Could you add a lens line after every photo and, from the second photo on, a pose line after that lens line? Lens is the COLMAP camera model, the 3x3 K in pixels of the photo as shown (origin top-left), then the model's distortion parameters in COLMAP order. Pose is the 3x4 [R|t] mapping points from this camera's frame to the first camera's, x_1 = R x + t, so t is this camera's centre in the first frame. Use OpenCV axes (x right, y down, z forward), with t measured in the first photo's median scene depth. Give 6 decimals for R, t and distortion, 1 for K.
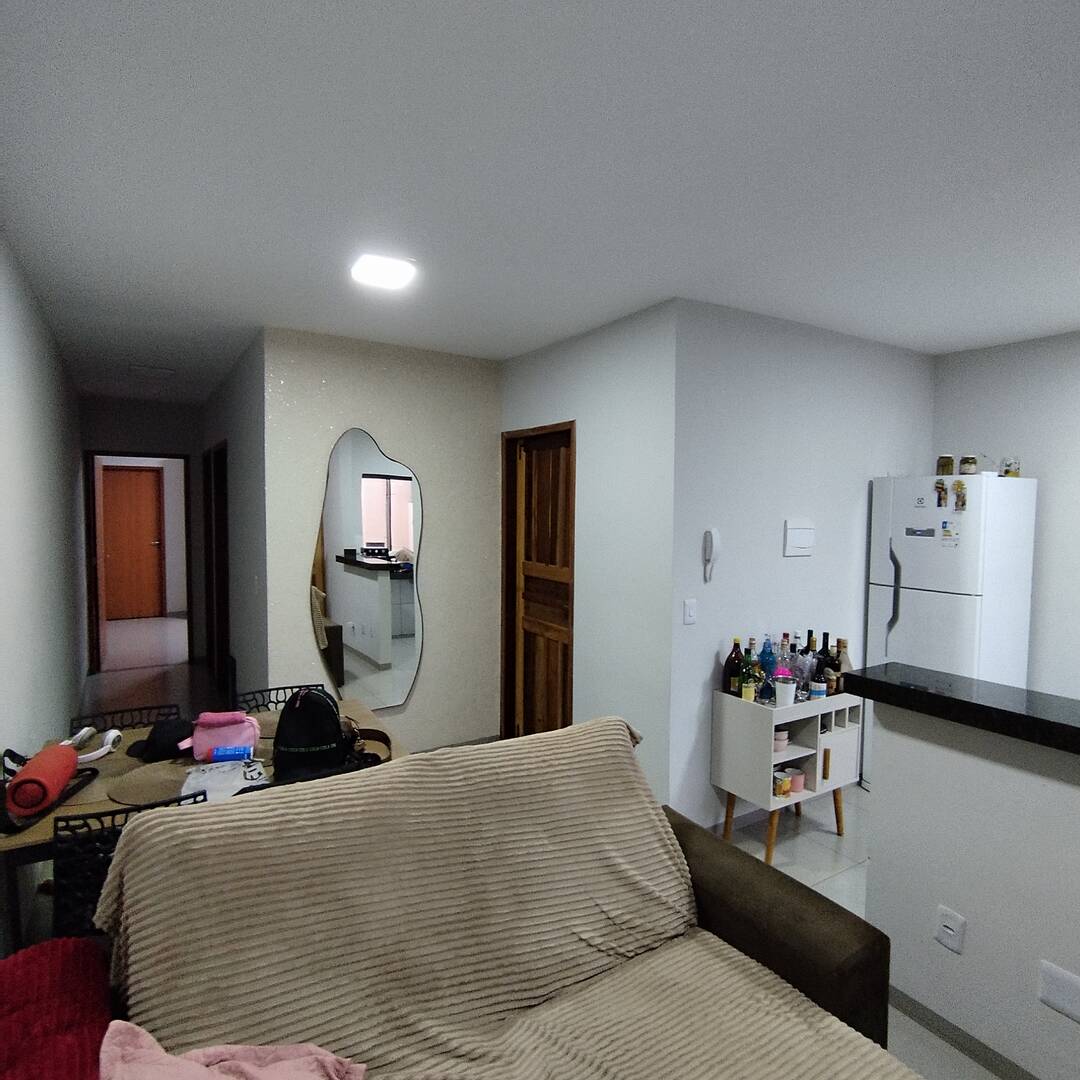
lens RADIAL K [[658.5, 0, 540.0], [0, 658.5, 540.0], [0, 0, 1]] dist [0.004501, 0.001909]
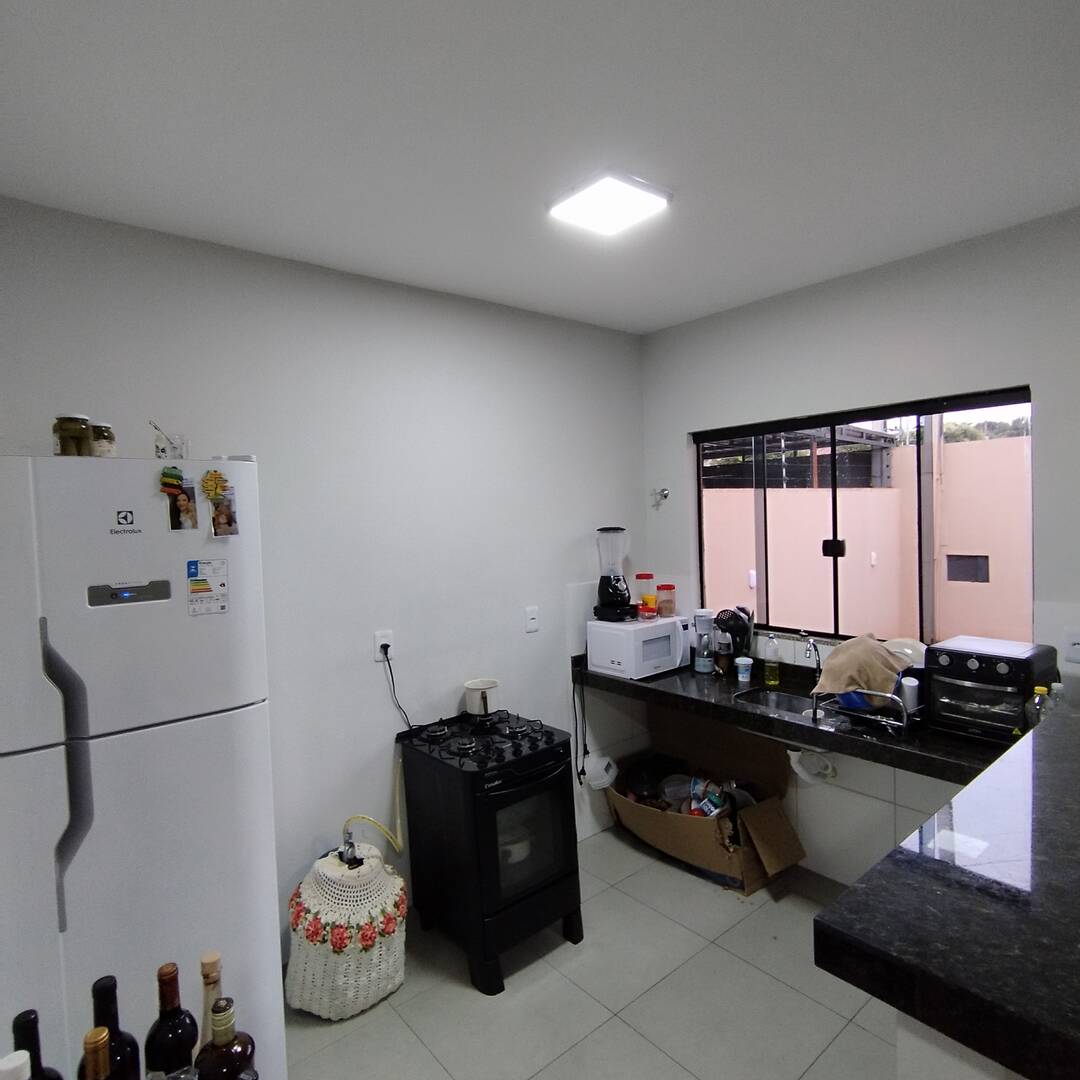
lens RADIAL K [[658.5, 0, 540.0], [0, 658.5, 540.0], [0, 0, 1]] dist [0.004501, 0.001909]
pose [[-0.143959, -0.044003, 0.988605, 0.133358], [0.087933, 0.994490, 0.057070, -0.047226], [-0.985669, 0.095147, -0.139296, 0.826952]]
